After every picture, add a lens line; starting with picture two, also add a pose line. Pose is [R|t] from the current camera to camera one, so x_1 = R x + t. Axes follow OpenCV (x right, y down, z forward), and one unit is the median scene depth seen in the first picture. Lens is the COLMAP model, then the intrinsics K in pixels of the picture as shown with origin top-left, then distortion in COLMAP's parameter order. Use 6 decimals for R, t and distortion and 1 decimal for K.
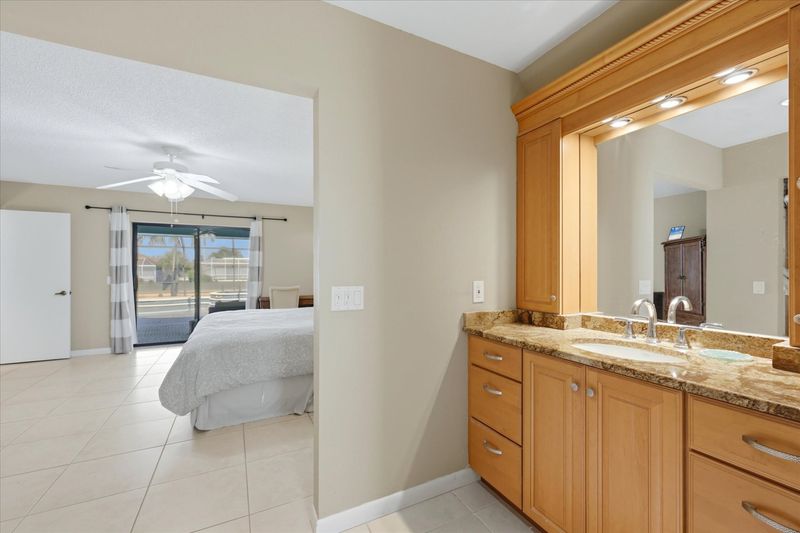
lens RADIAL K [[329.1, 0, 399.0], [0, 329.1, 269.5], [0, 0, 1]] dist [-0.000885, -0.000026]
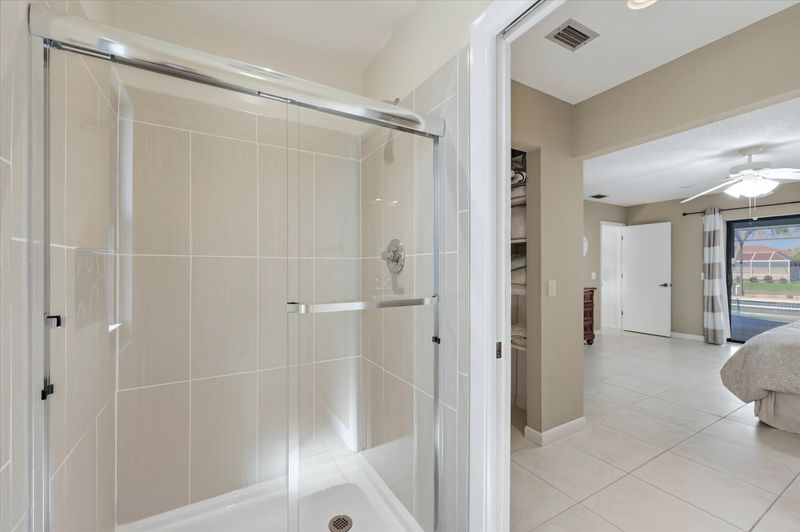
lens RADIAL K [[329.1, 0, 399.0], [0, 329.1, 269.0], [0, 0, 1]] dist [-0.000885, -0.000026]
pose [[0.060019, 0.005960, -0.998179, 0.176497], [0.003661, 0.999974, 0.006191, -0.002383], [0.998191, -0.004026, 0.059996, -0.100756]]
